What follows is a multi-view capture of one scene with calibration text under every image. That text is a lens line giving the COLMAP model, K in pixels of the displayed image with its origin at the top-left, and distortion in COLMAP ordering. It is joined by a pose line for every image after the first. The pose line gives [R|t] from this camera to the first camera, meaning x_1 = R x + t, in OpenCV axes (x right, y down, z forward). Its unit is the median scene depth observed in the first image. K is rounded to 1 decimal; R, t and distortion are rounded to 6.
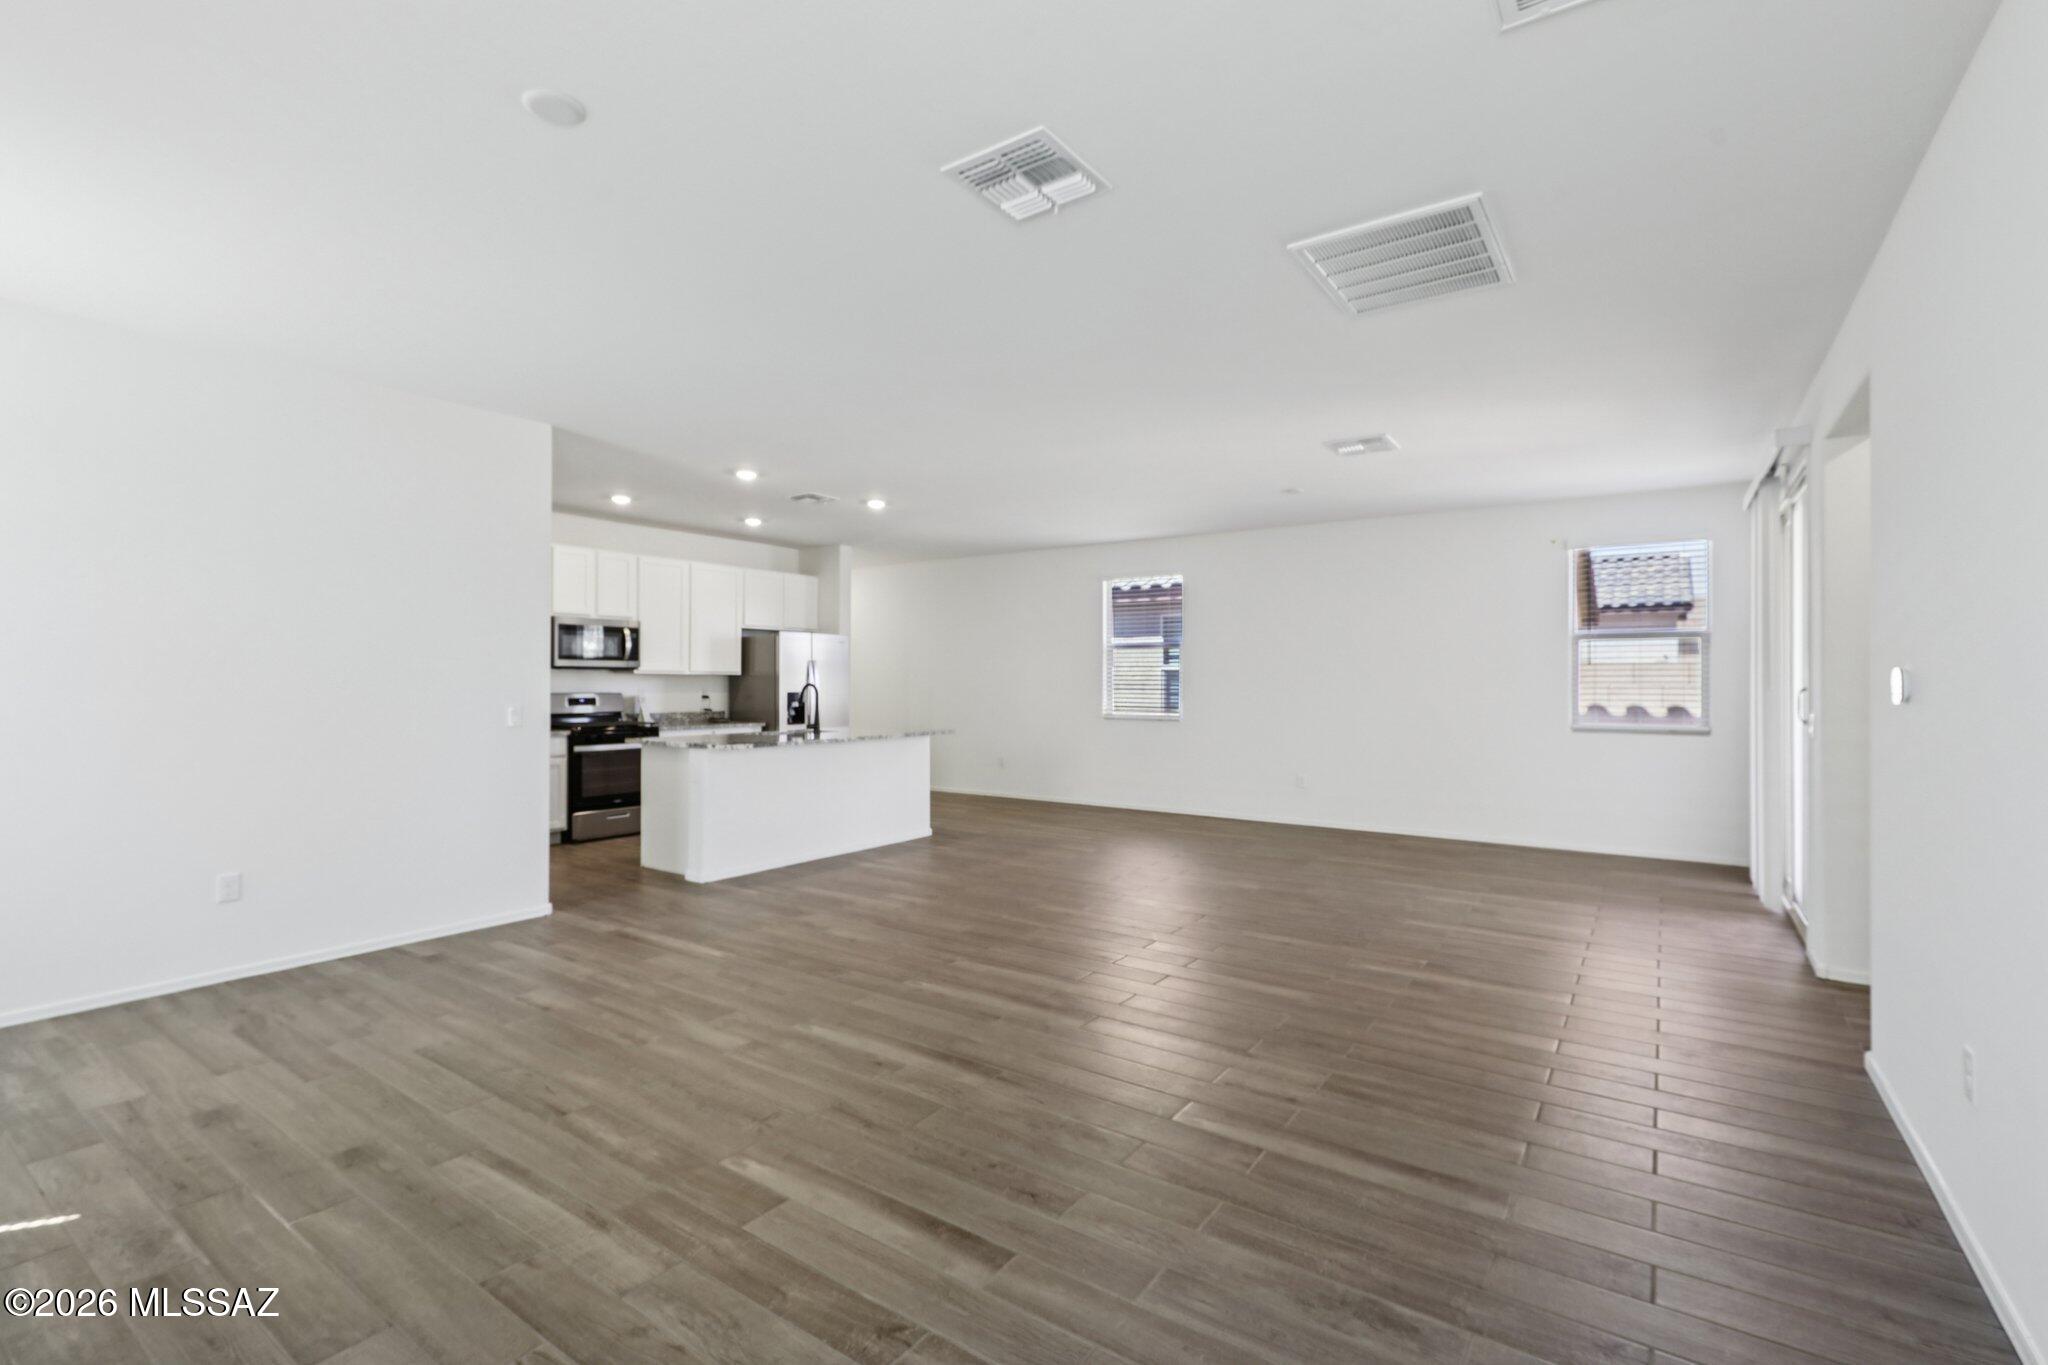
lens RADIAL K [[911.6, 0, 1032.3], [0, 911.6, 675.3], [0, 0, 1]] dist [-0.002060, -0.000172]
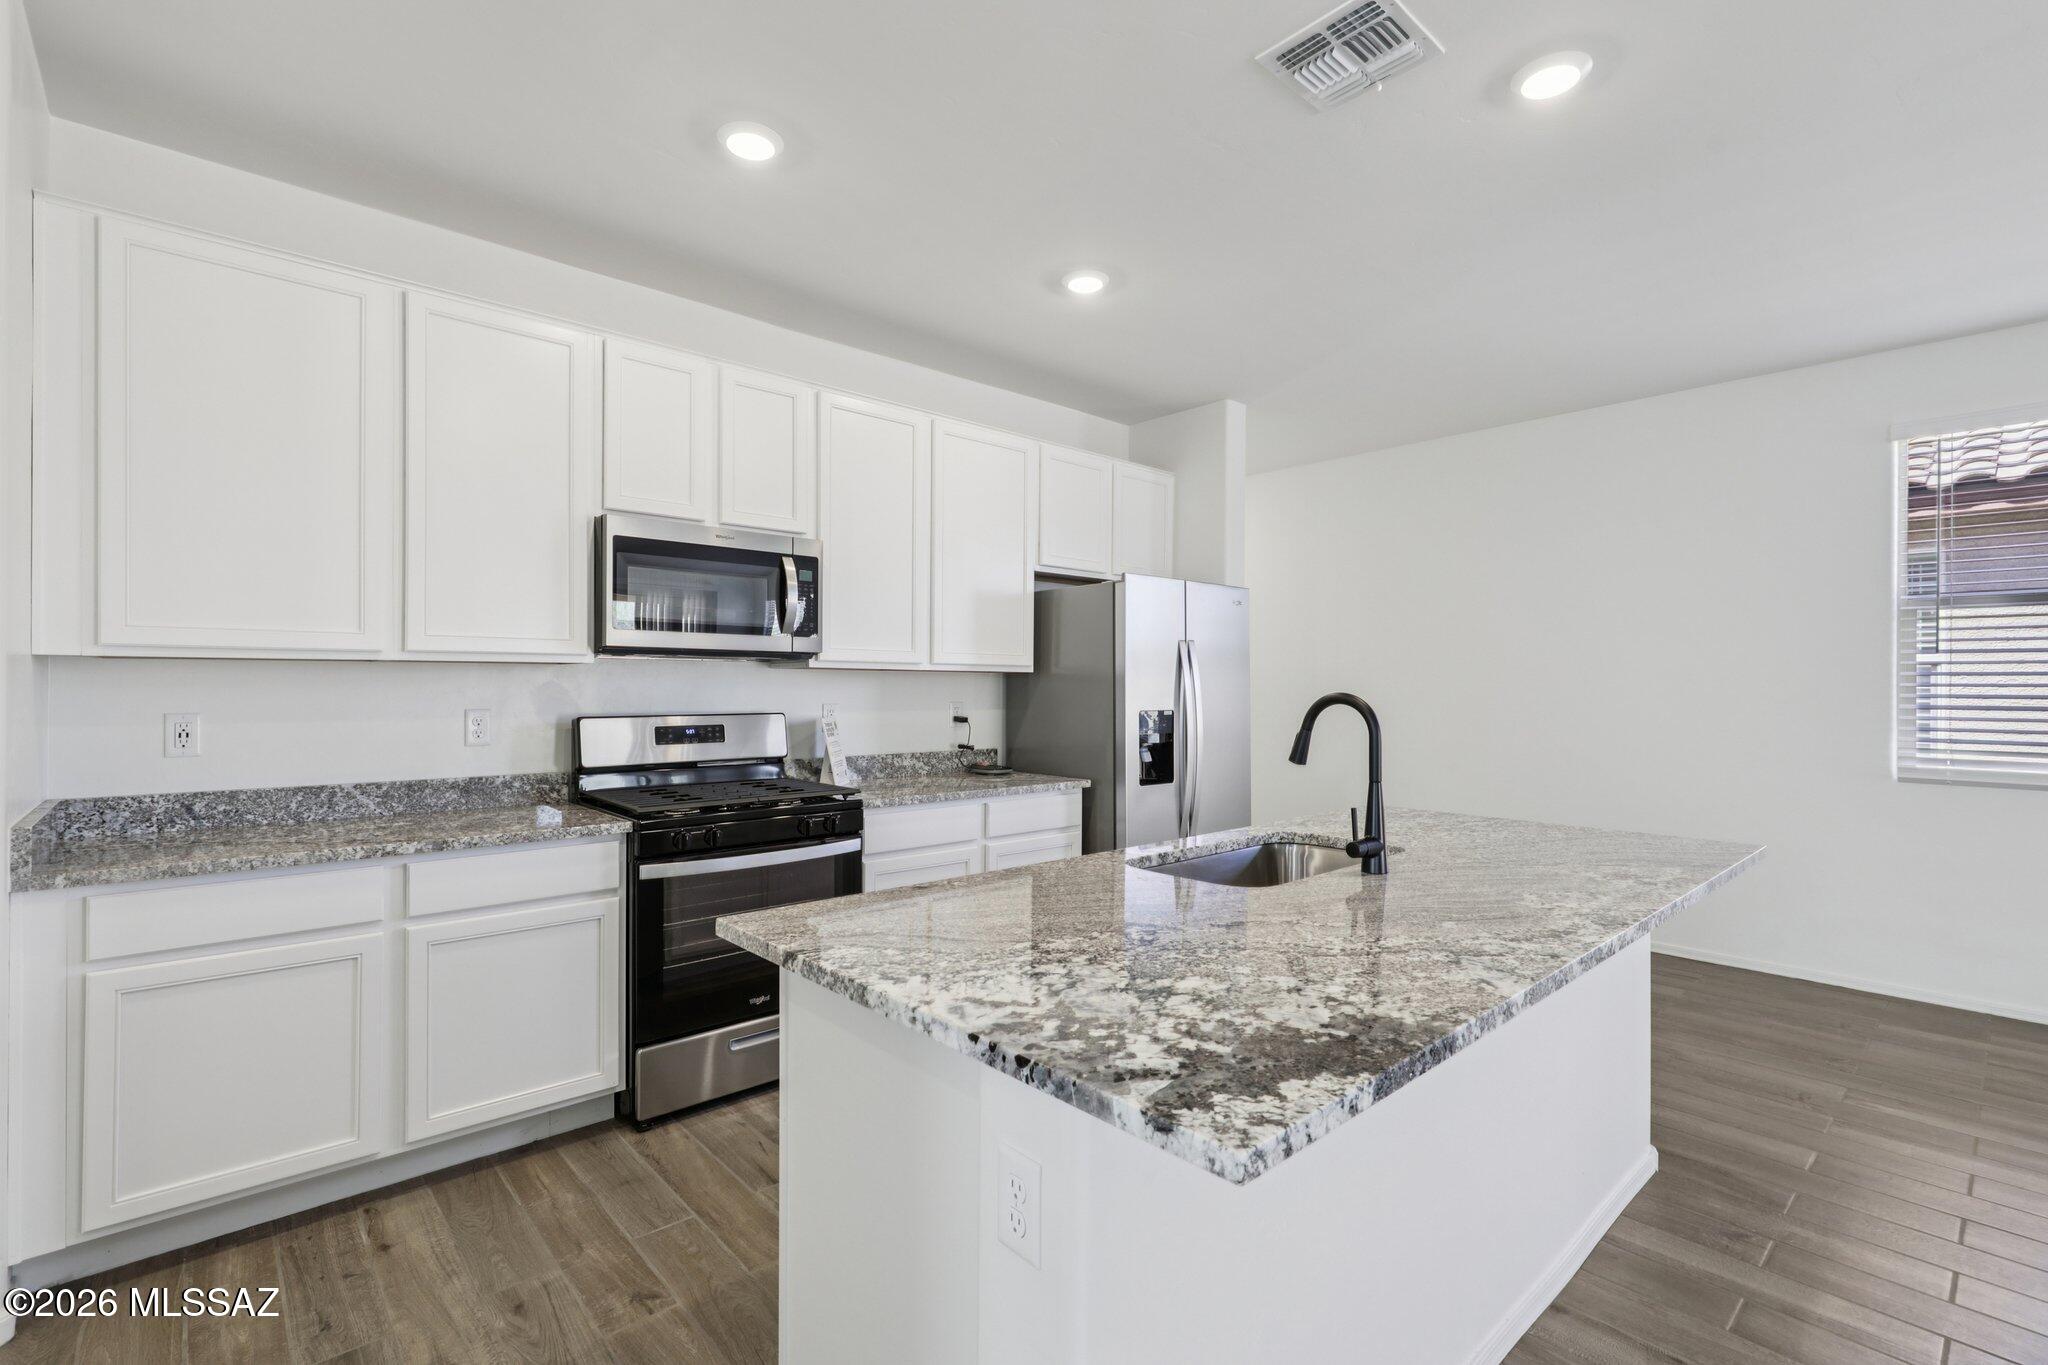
lens RADIAL K [[925.4, 0, 1028.6], [0, 925.4, 684.8], [0, 0, 1]] dist [-0.000958, -0.000207]
pose [[0.973214, 0.001014, -0.229899, -0.262733], [-0.000062, 0.999991, 0.004150, 0.004627], [0.229901, -0.004025, 0.973206, 0.665476]]
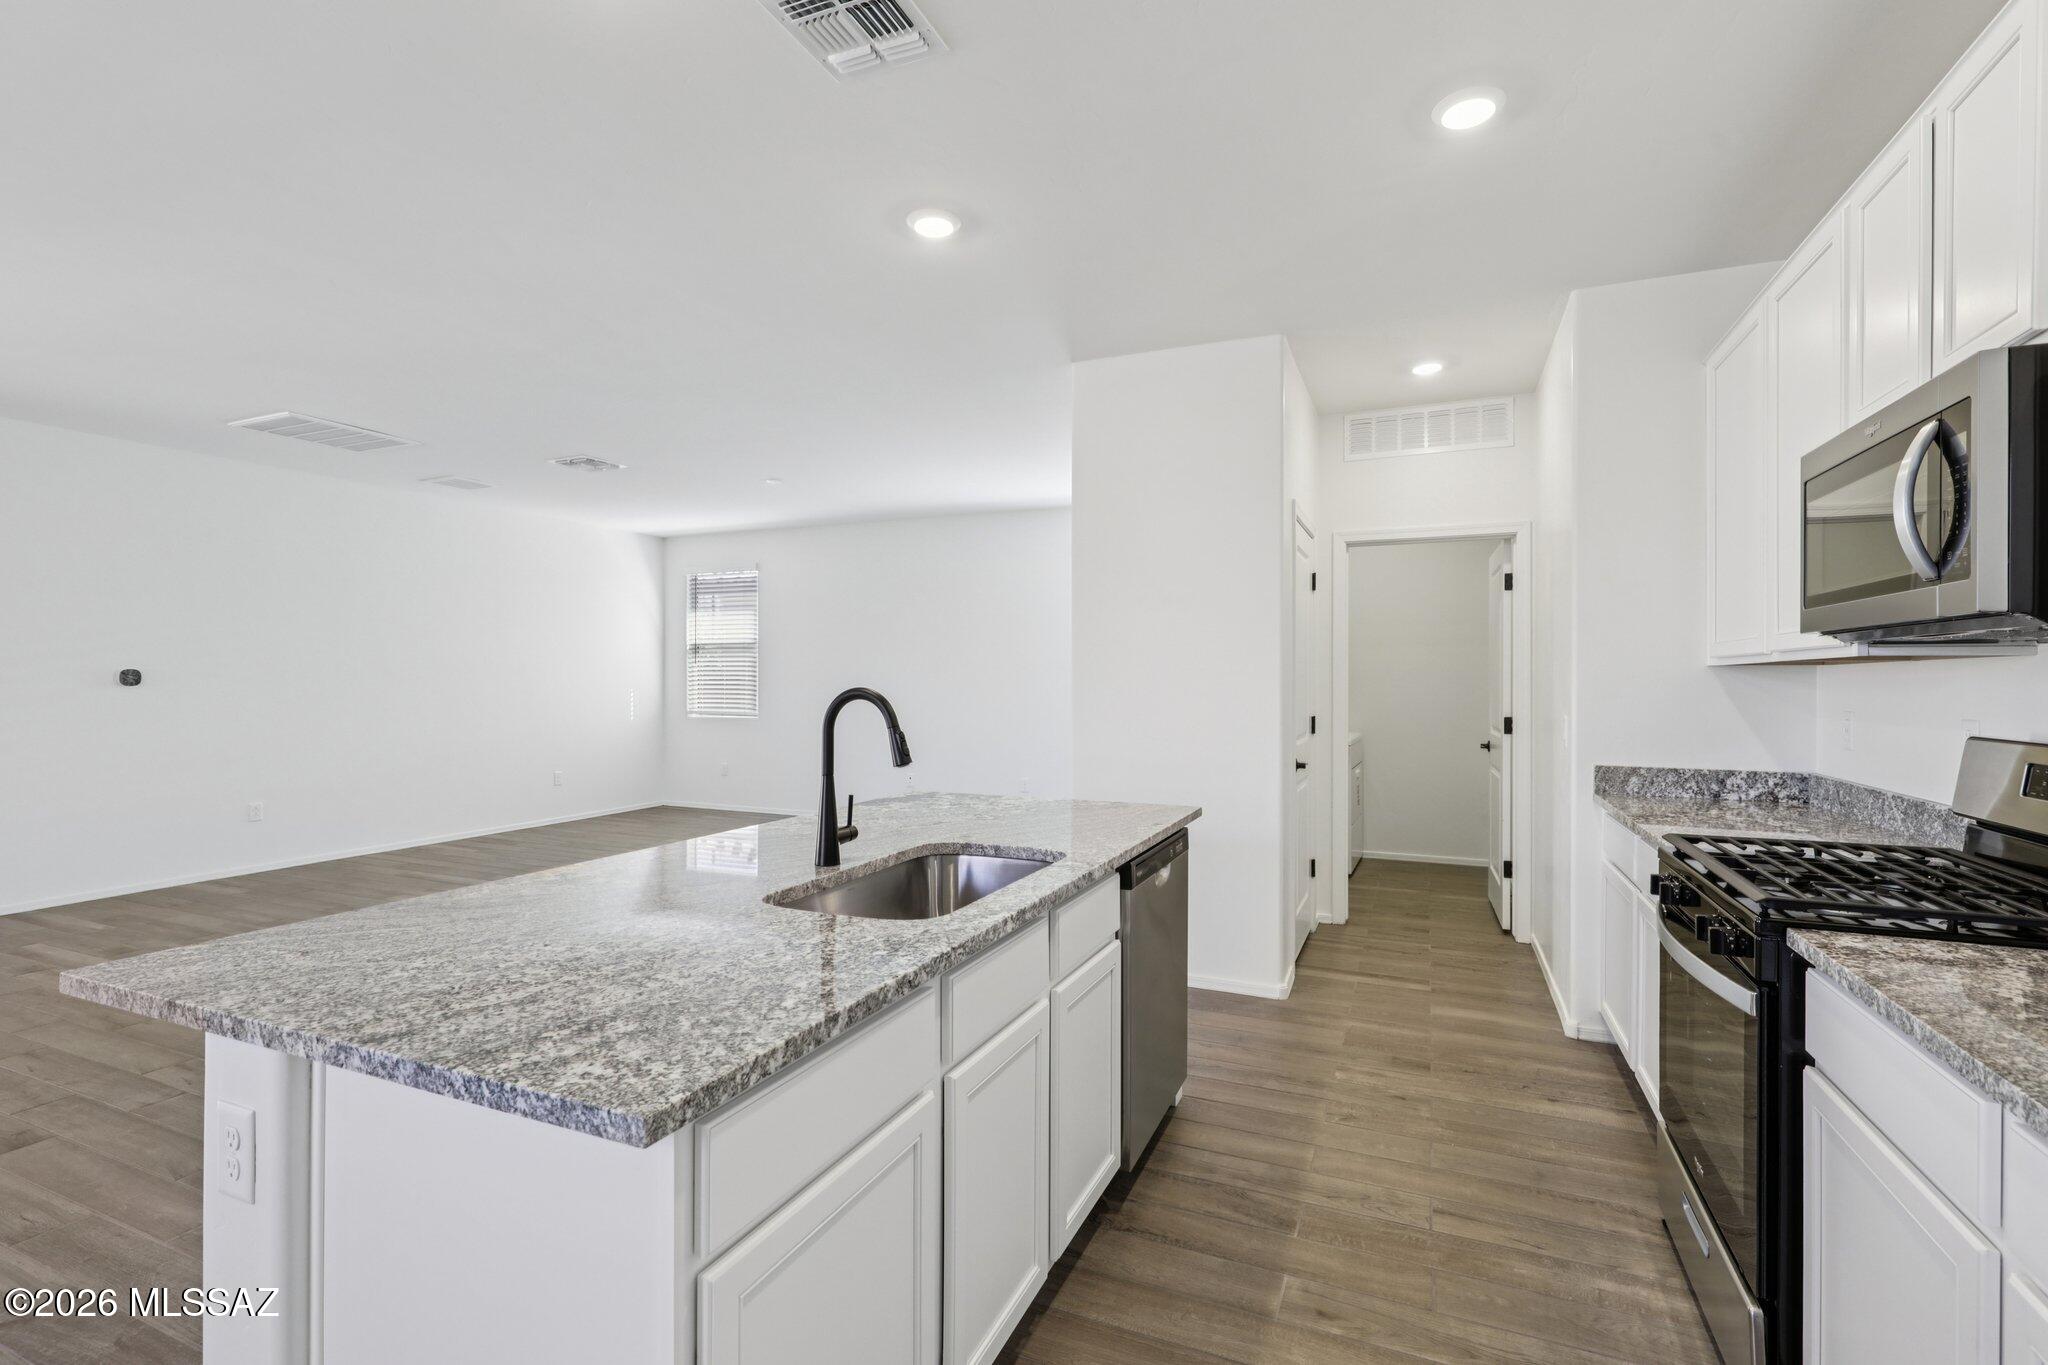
lens RADIAL K [[923.2, 0, 1030.6], [0, 923.2, 677.9], [0, 0, 1]] dist [-0.003103, -0.000122]
pose [[-0.980829, -0.007238, -0.194738, -0.231787], [-0.006109, 0.999961, -0.006398, 0.007282], [0.194776, -0.005086, -0.980835, 1.237178]]
